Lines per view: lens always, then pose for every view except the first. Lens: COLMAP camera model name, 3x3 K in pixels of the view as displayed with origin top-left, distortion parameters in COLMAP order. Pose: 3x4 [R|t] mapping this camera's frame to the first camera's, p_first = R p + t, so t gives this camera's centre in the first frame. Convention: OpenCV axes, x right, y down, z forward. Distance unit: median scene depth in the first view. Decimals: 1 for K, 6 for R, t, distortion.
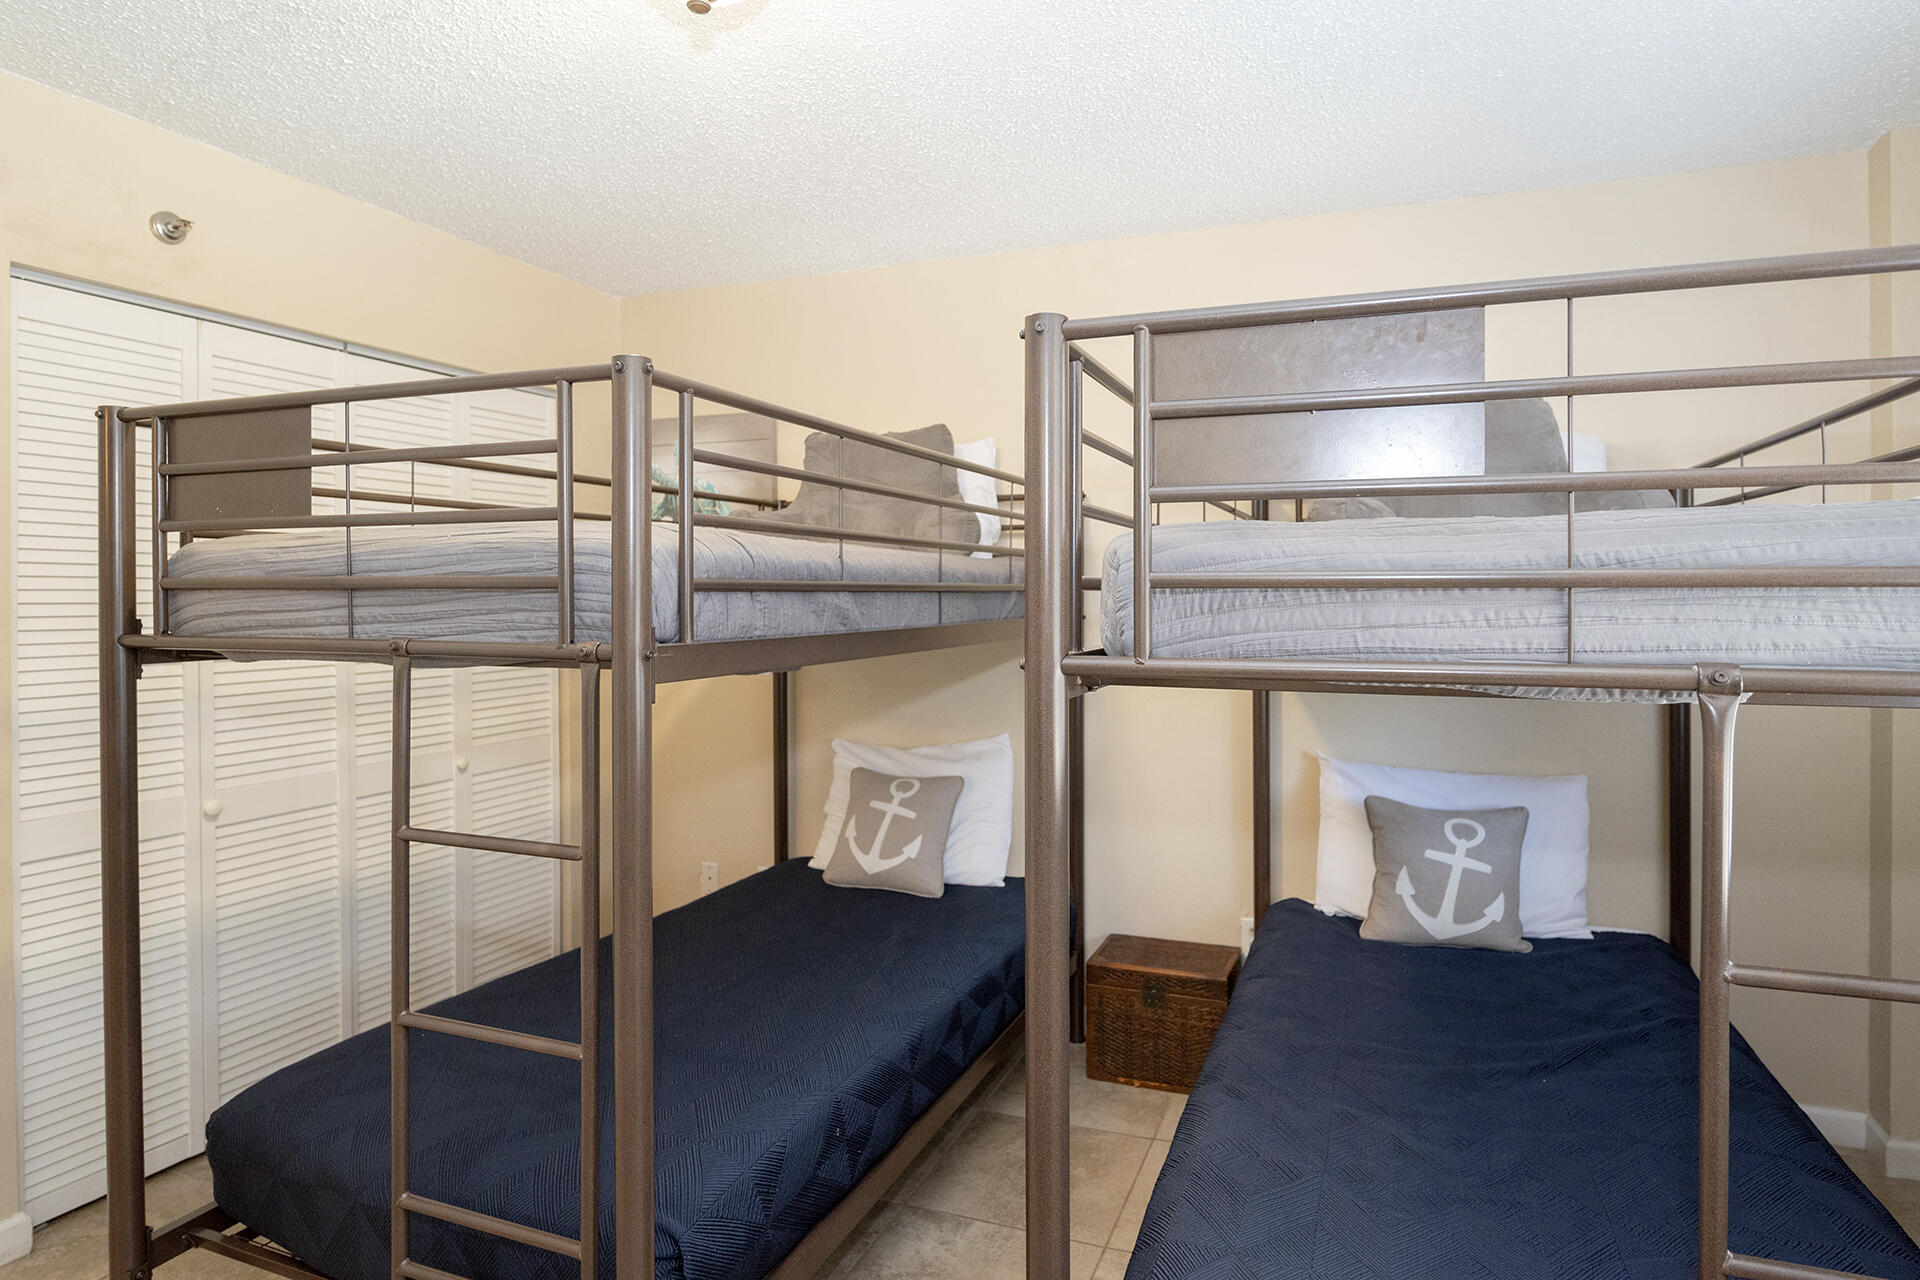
lens RADIAL K [[1038.7, 0, 962.1], [0, 1038.7, 553.0], [0, 0, 1]] dist [0.005361, 0.000711]
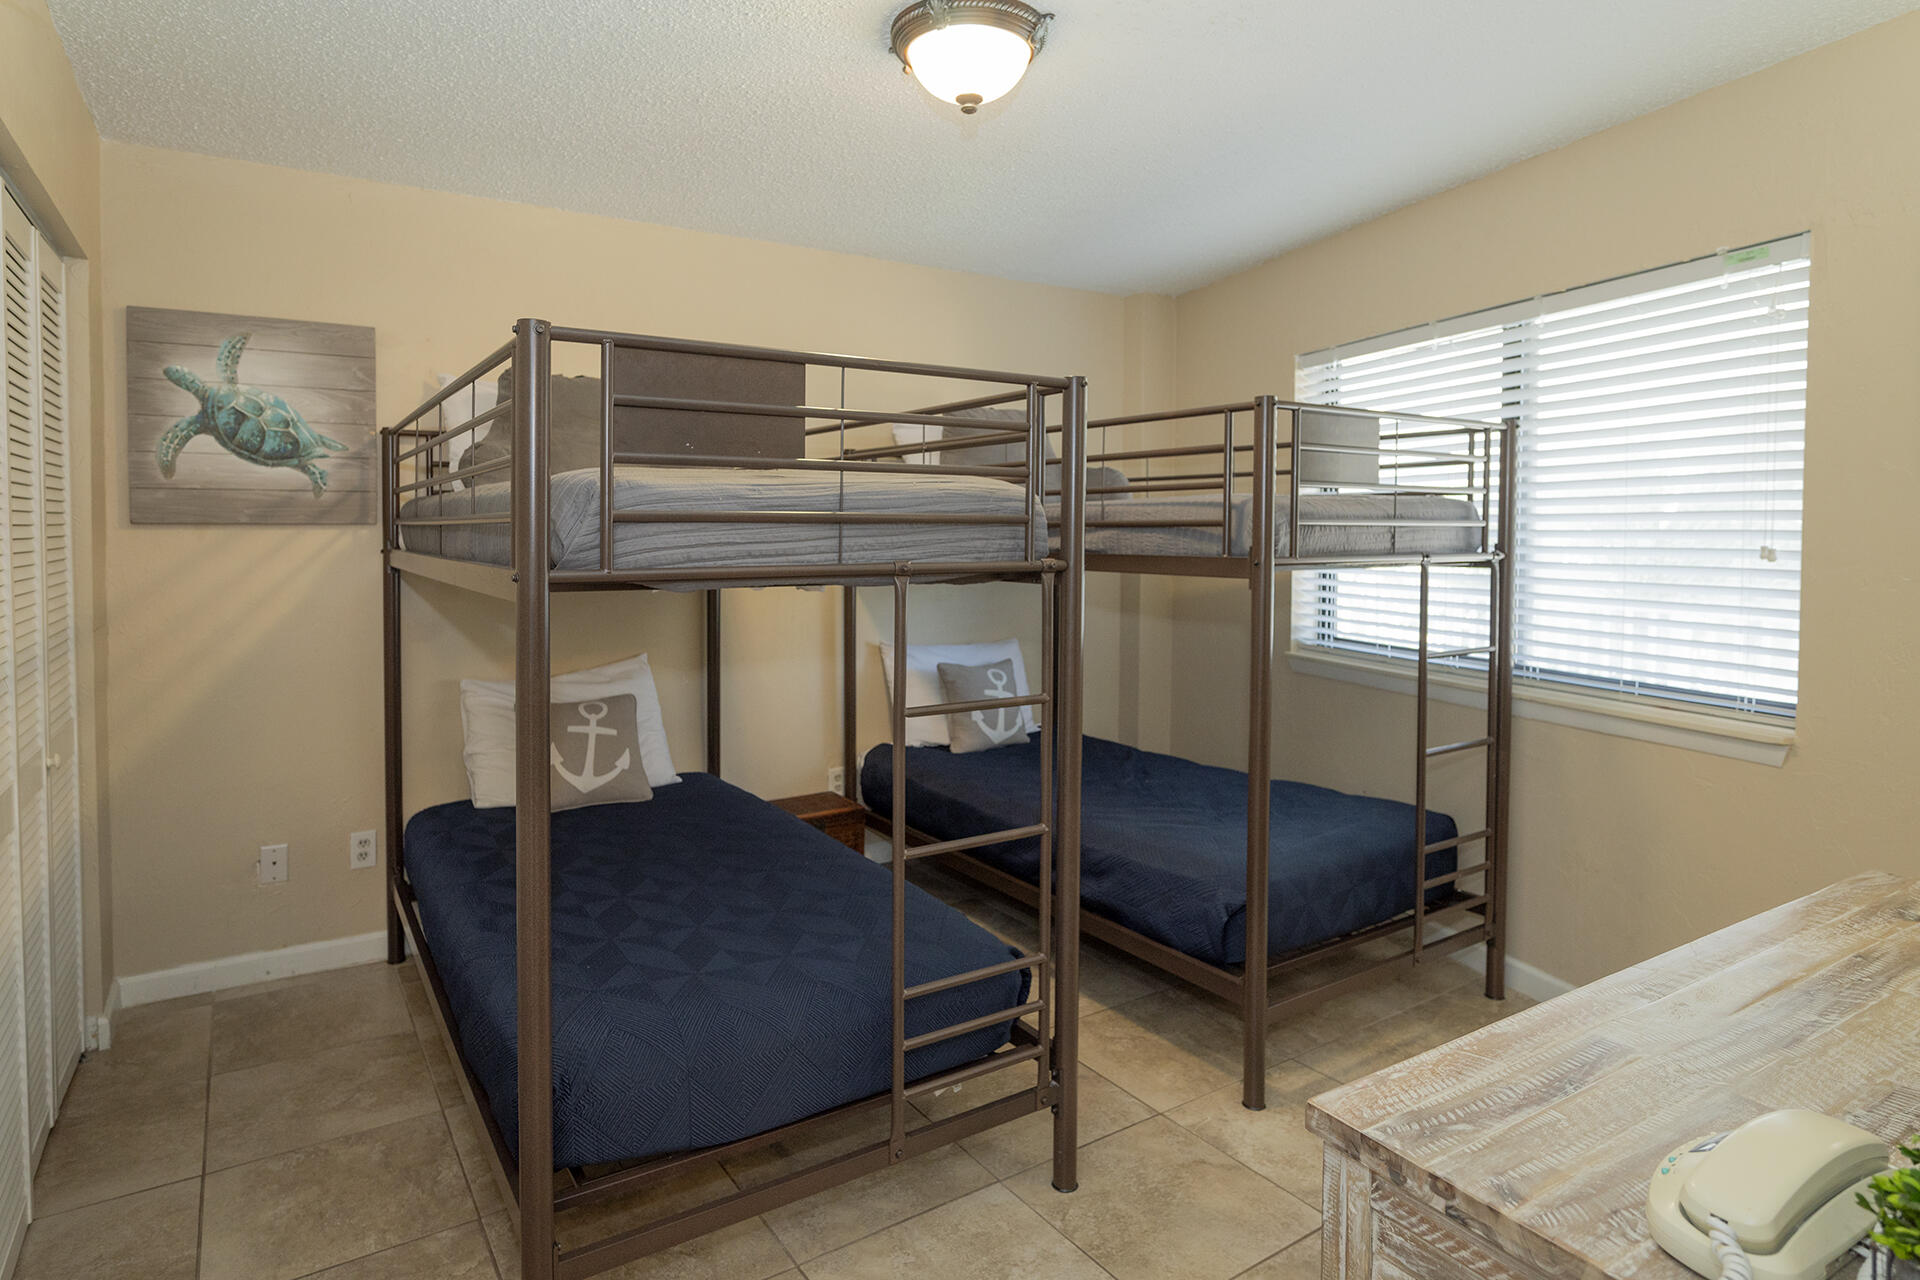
lens RADIAL K [[1038.7, 0, 962.1], [0, 1038.7, 553.0], [0, 0, 1]] dist [0.005361, 0.000711]
pose [[0.609521, -0.018502, 0.792554, -1.449090], [-0.033897, 0.998205, 0.049371, 0.005687], [-0.792045, -0.056958, 0.607800, 0.160689]]
